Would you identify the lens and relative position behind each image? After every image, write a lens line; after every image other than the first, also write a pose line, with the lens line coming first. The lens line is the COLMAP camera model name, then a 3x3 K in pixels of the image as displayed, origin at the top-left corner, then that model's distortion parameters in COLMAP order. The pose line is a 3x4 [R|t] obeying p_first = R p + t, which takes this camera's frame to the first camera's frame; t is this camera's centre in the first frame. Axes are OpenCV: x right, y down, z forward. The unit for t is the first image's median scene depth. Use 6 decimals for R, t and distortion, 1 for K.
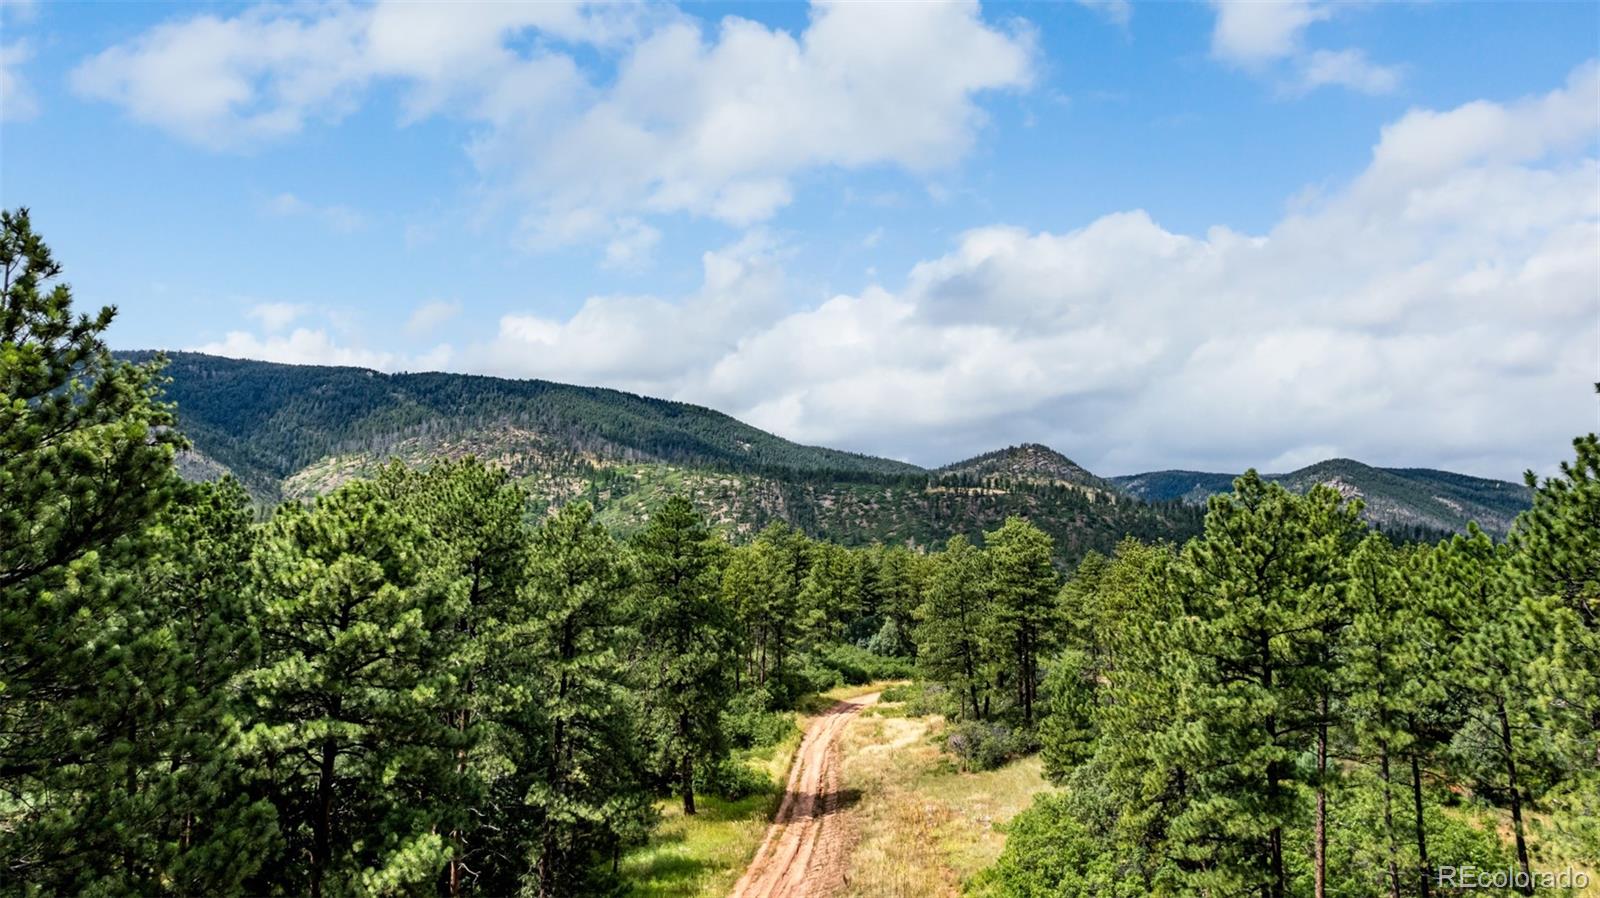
lens RADIAL K [[1019.2, 0, 798.4], [0, 1019.2, 440.5], [0, 0, 1]] dist [-0.067588, 0.056108]
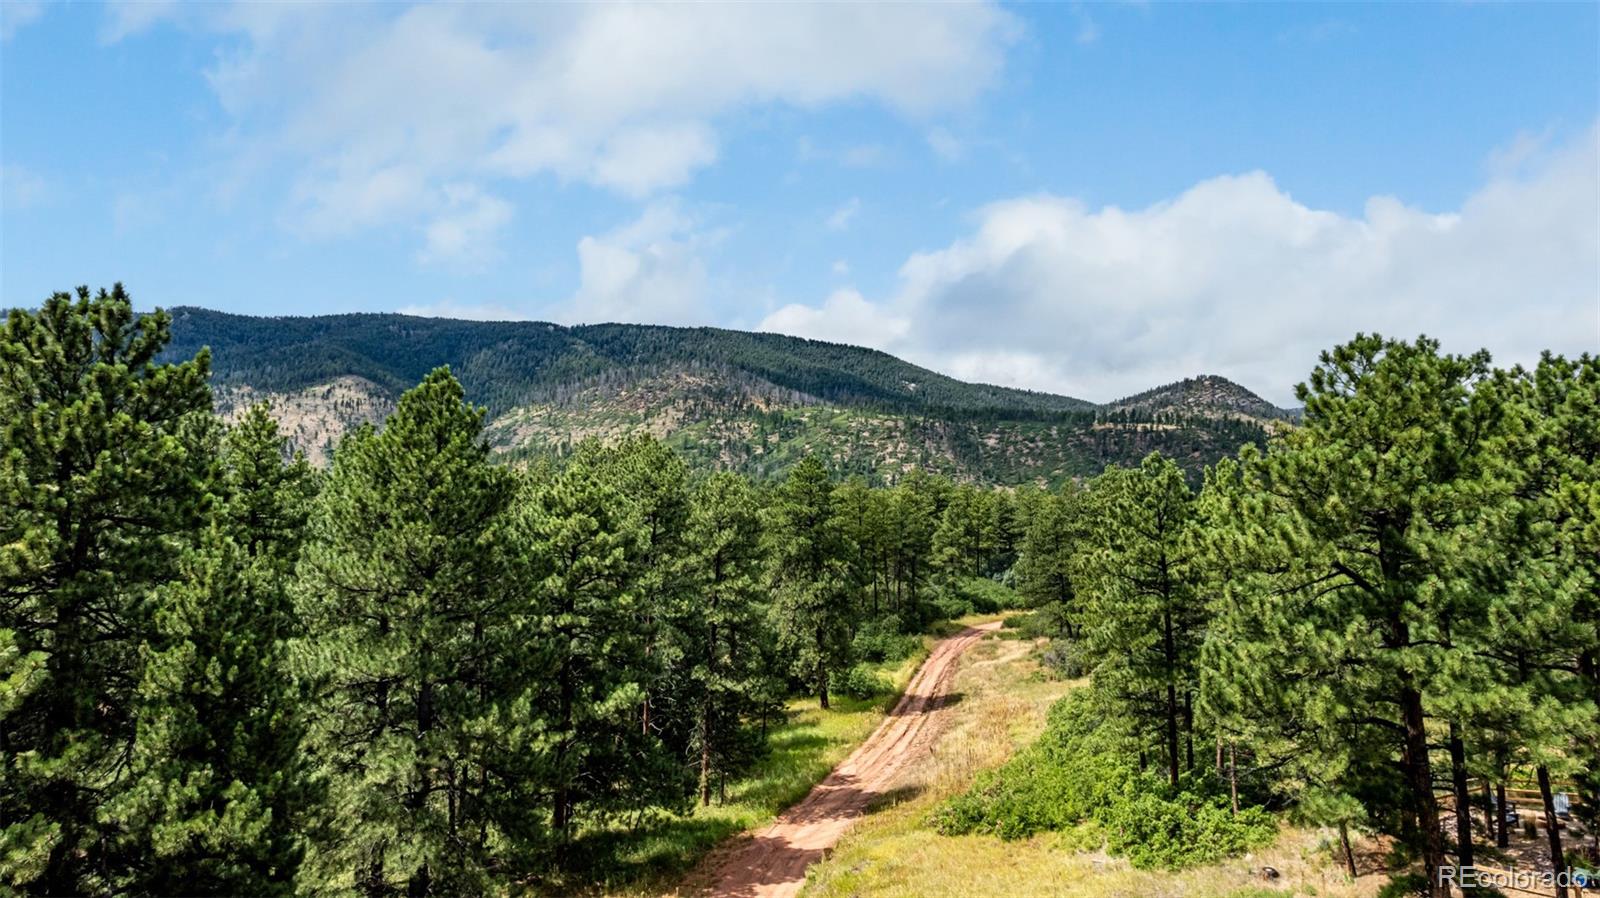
lens RADIAL K [[1019.2, 0, 798.4], [0, 1019.2, 440.5], [0, 0, 1]] dist [-0.067588, 0.056108]
pose [[0.986125, -0.019013, -0.164910, 0.048623], [0.028841, 0.997934, 0.057406, -0.024382], [0.163478, -0.061366, 0.984637, -0.149665]]
